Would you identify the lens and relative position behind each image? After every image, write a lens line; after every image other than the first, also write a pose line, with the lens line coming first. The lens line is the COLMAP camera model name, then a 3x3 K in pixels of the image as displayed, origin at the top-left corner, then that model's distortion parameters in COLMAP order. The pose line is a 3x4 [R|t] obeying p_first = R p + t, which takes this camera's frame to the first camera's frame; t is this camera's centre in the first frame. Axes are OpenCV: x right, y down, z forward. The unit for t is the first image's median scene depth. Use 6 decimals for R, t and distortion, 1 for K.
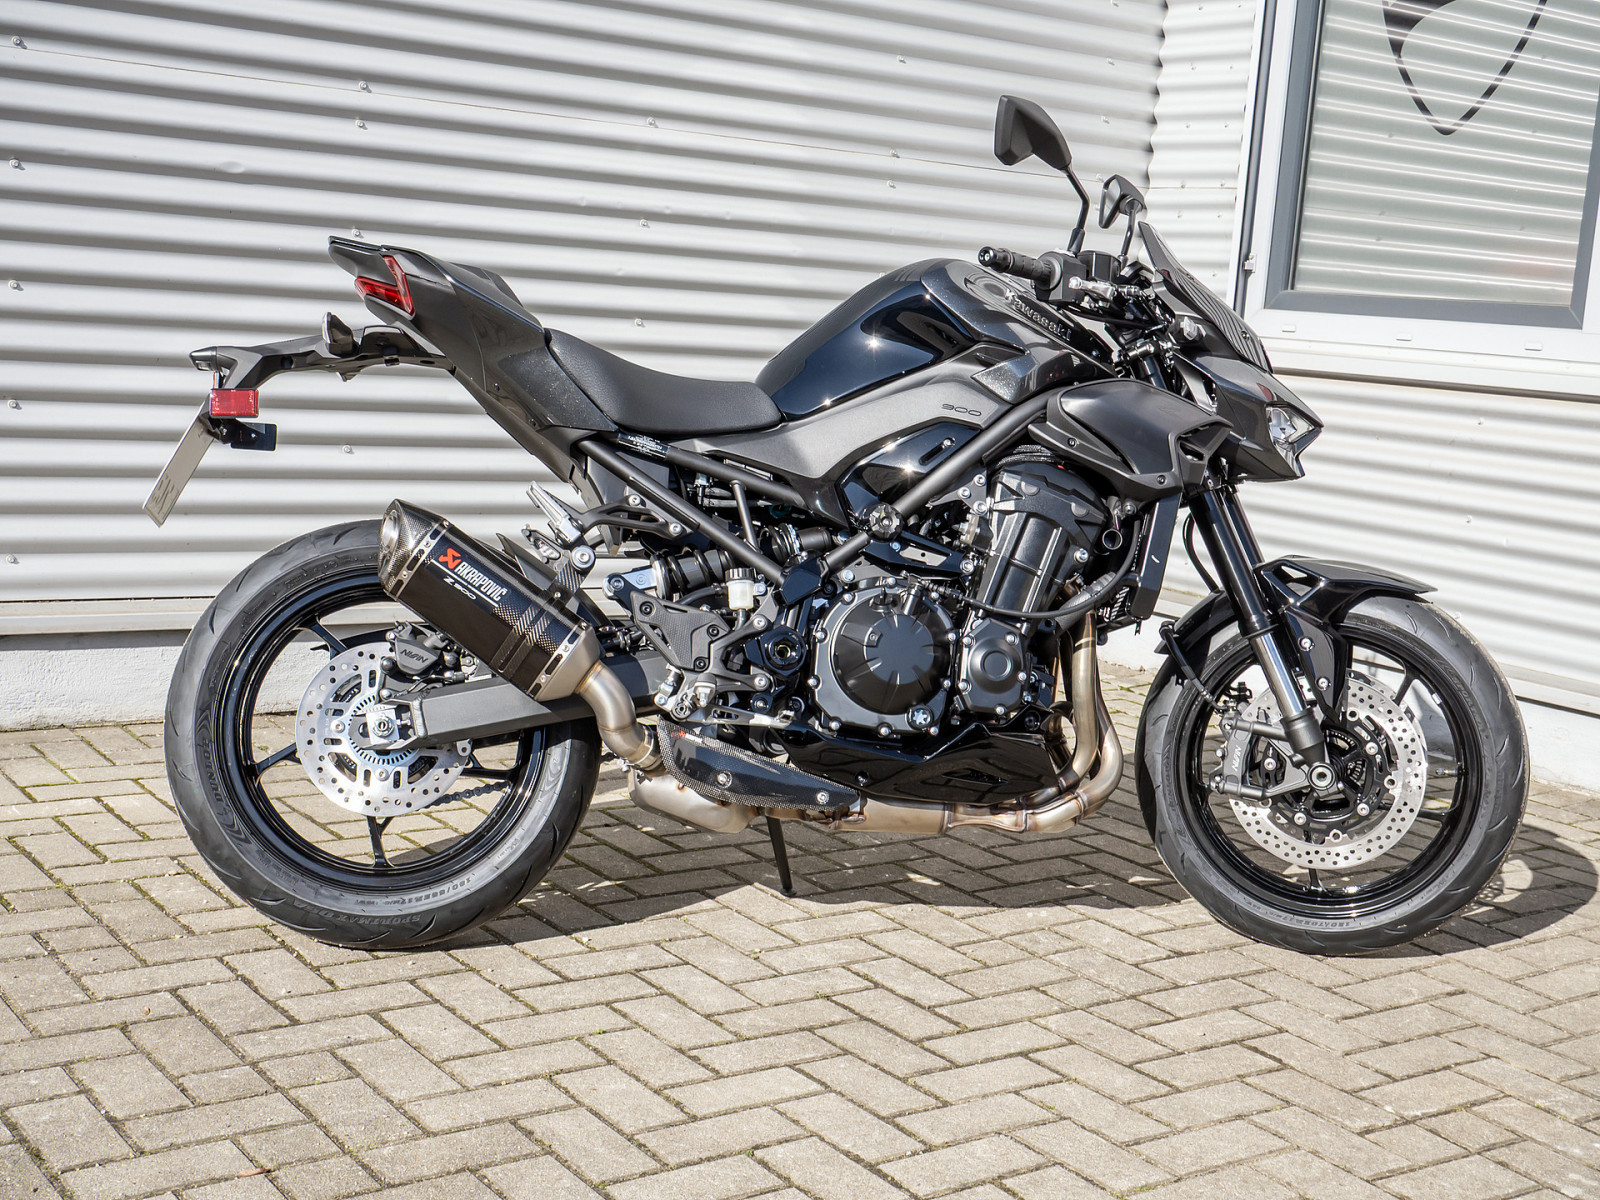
lens RADIAL K [[2111.2, 0, 800.0], [0, 2111.2, 600.0], [0, 0, 1]] dist [0.020773, 0.007851]
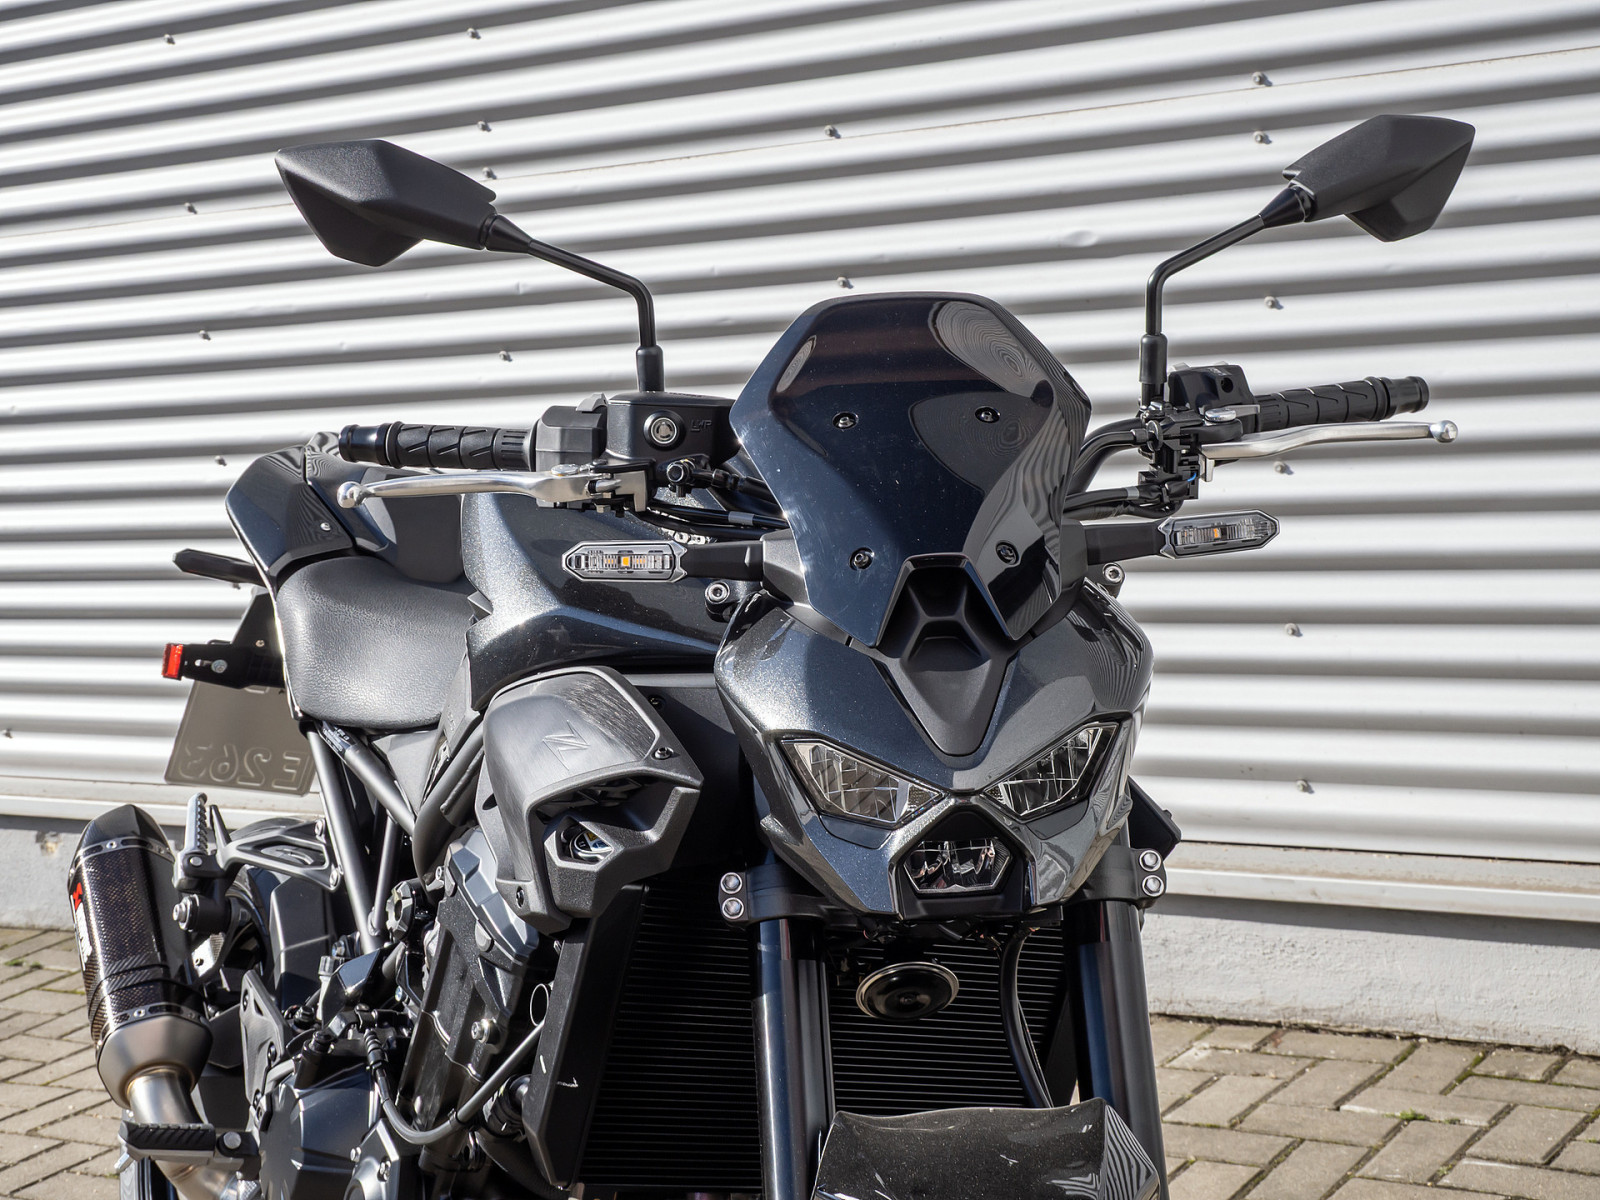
lens RADIAL K [[2609.5, 0, 800.0], [0, 2609.5, 600.0], [0, 0, 1]] dist [0.006321, -0.001744]
pose [[0.347739, 0.020444, -0.937368, 0.719275], [-0.019264, 0.999707, 0.014657, -0.130382], [0.937393, 0.012960, 0.348031, 0.851134]]
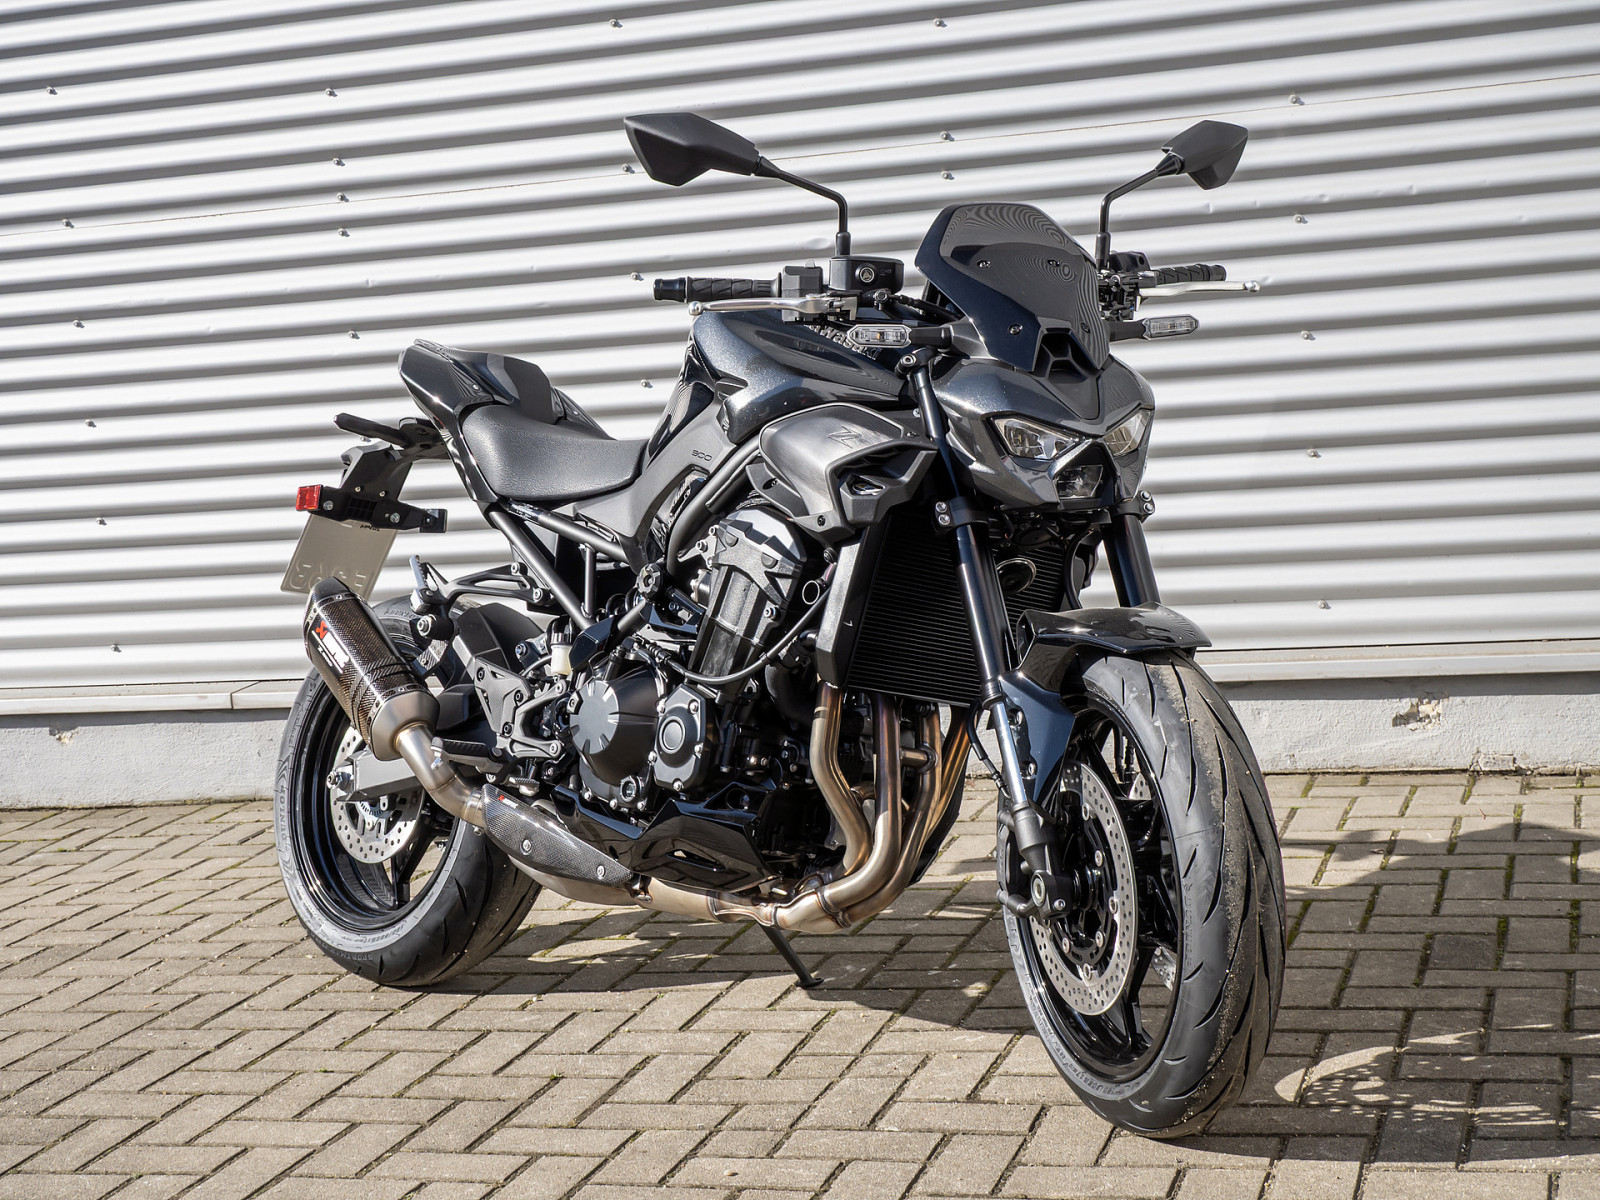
lens RADIAL K [[2457.3, 0, 800.0], [0, 2457.3, 600.0], [0, 0, 1]] dist [0.033226, -0.001246]
pose [[0.591066, -0.025558, -0.806218, 0.949571], [0.006386, 0.999615, -0.027007, 0.001392], [0.806598, 0.010814, 0.591001, 0.408242]]
